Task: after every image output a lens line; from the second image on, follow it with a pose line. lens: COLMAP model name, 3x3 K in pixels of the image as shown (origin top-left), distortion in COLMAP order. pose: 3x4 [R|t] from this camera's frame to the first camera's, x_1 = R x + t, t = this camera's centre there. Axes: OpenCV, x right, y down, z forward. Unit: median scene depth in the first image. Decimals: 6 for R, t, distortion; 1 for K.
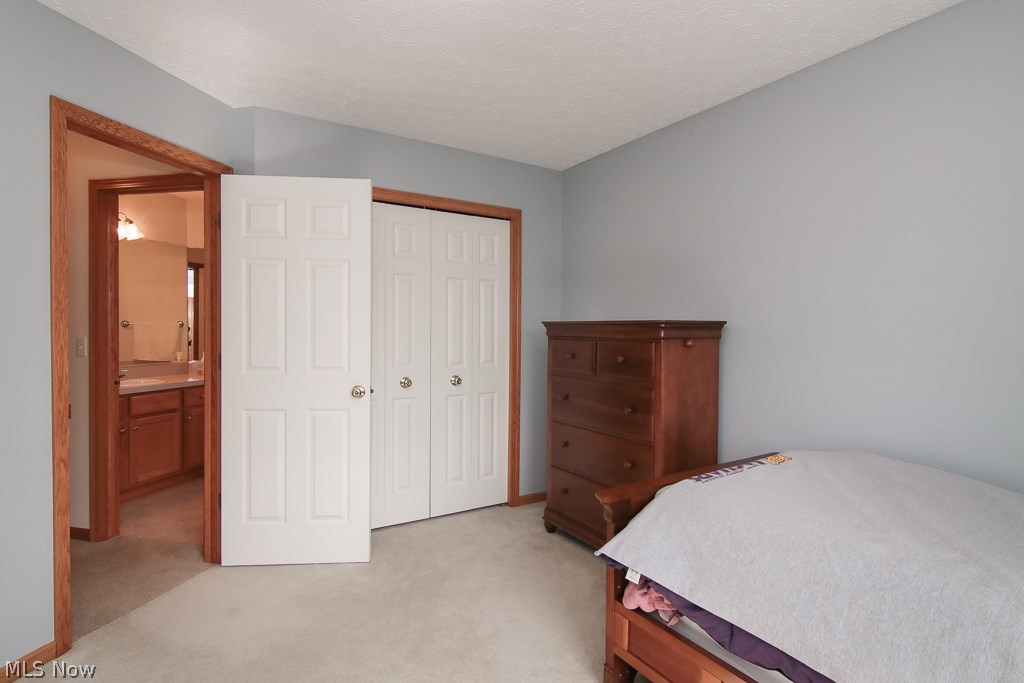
lens RADIAL K [[537.7, 0, 510.5], [0, 537.7, 341.1], [0, 0, 1]] dist [-0.006221, -0.001347]
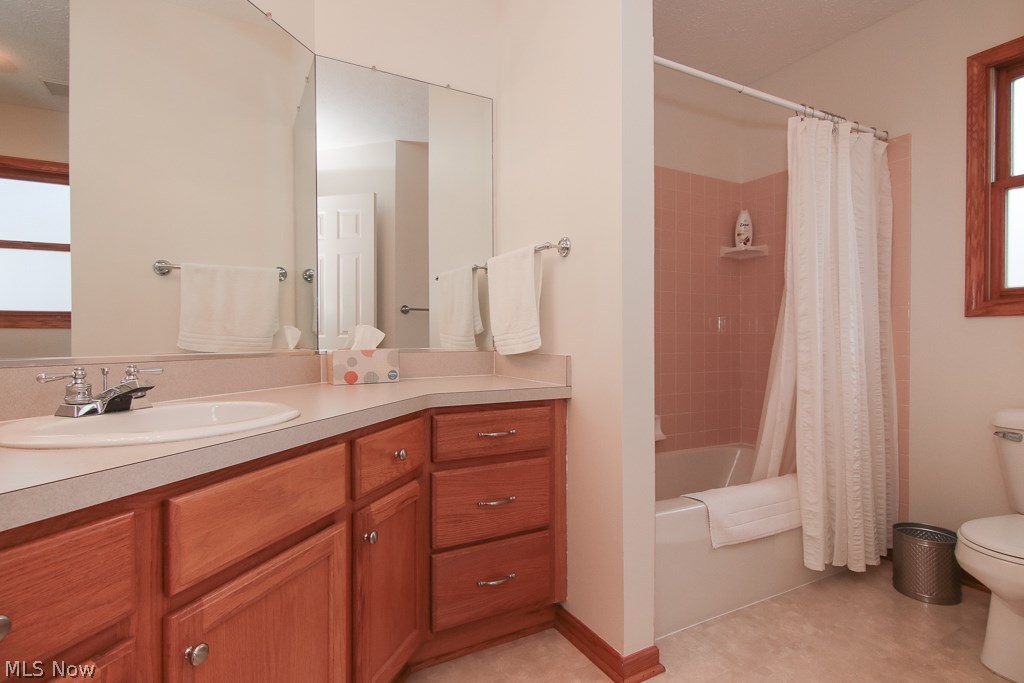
lens RADIAL K [[537.7, 0, 515.0], [0, 537.7, 344.0], [0, 0, 1]] dist [-0.006221, -0.001347]
pose [[0.998415, -0.011500, -0.055101, -0.515454], [0.010882, 0.999875, -0.011494, 0.045416], [0.055226, 0.010876, 0.998415, 0.731126]]
